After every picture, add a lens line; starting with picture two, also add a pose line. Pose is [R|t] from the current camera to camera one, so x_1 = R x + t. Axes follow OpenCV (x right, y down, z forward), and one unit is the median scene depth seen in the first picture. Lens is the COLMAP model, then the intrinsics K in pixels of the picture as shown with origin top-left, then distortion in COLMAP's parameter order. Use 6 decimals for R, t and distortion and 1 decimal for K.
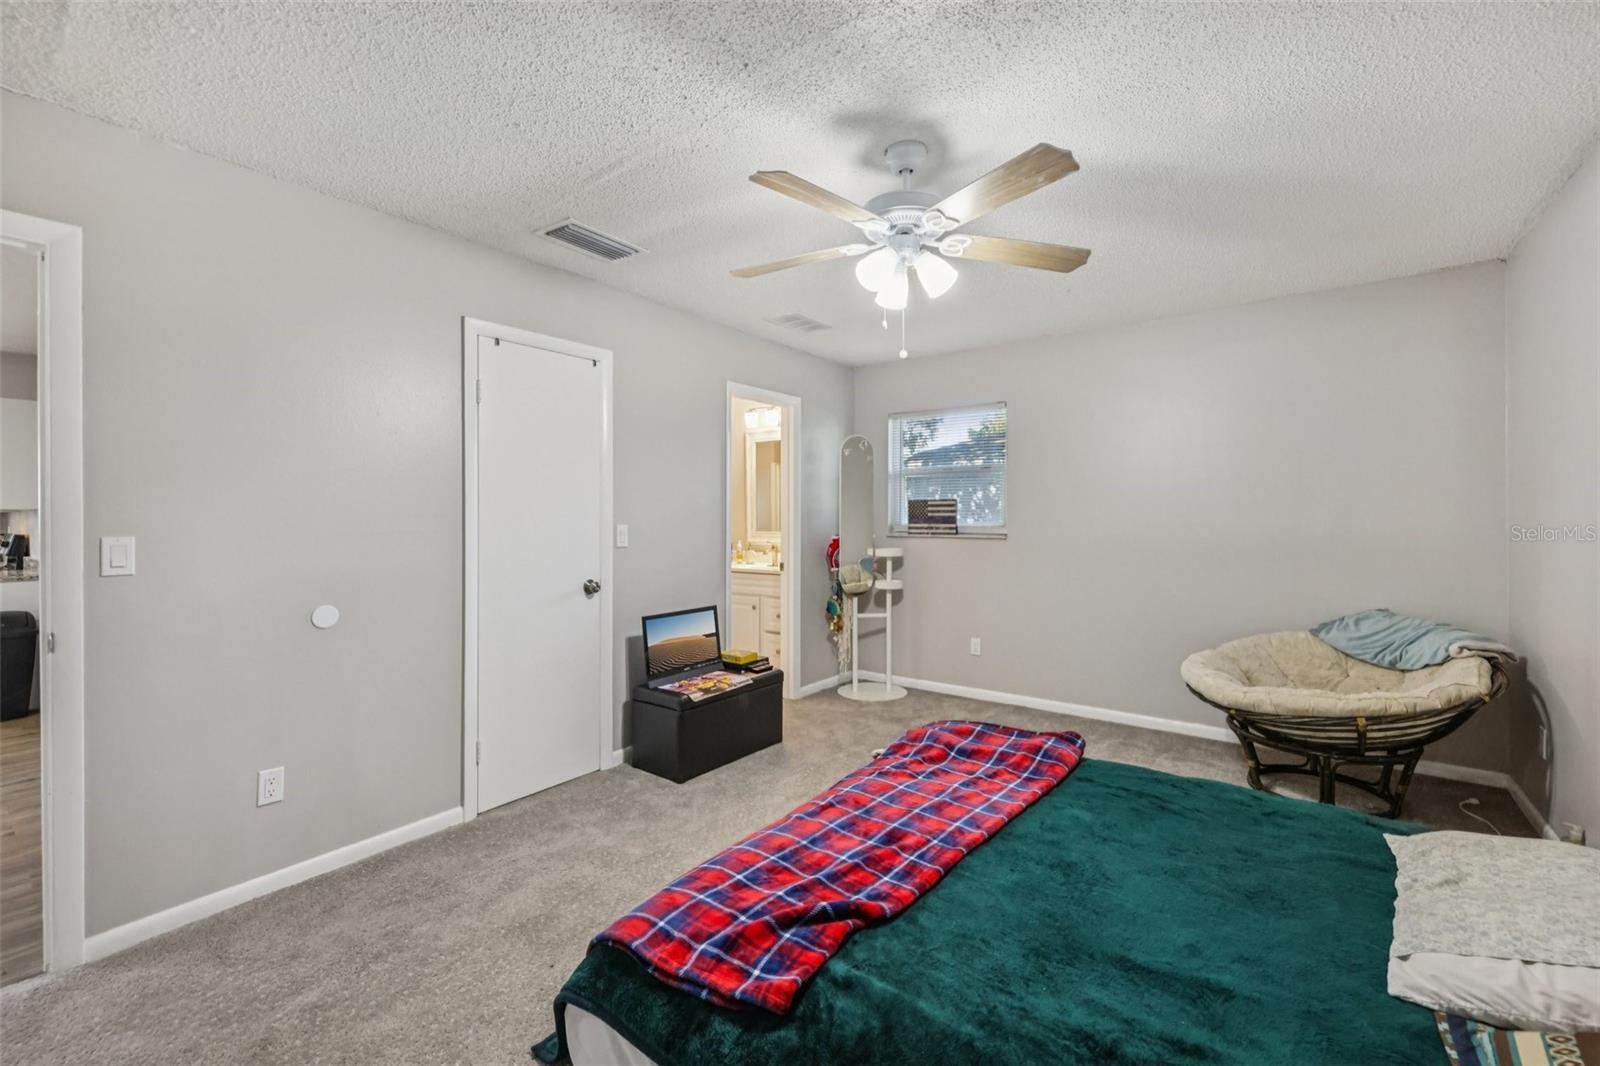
lens RADIAL K [[659.9, 0, 801.4], [0, 659.9, 534.2], [0, 0, 1]] dist [0.000182, -0.000001]
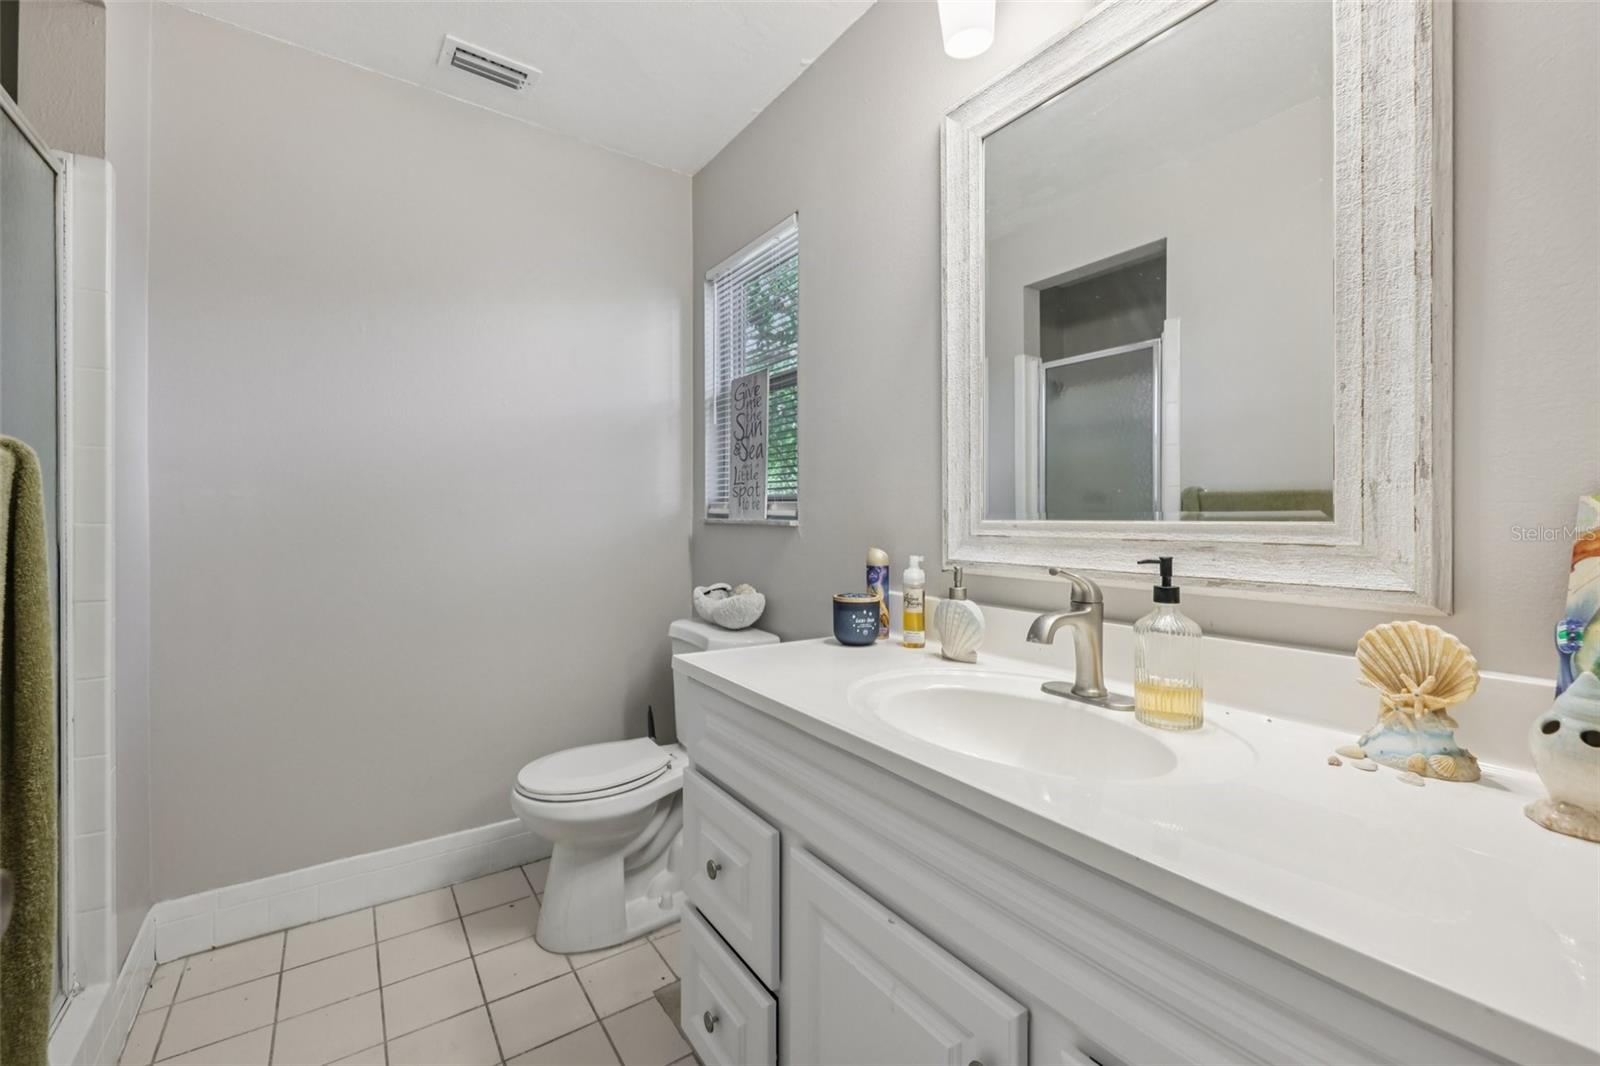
lens RADIAL K [[659.9, 0, 800.7], [0, 659.9, 524.5], [0, 0, 1]] dist [0.000182, -0.000001]
pose [[0.952451, 0.003583, -0.304669, -0.059208], [-0.001591, 0.999976, 0.006786, -0.003642], [0.304686, -0.005978, 0.952434, 0.751930]]
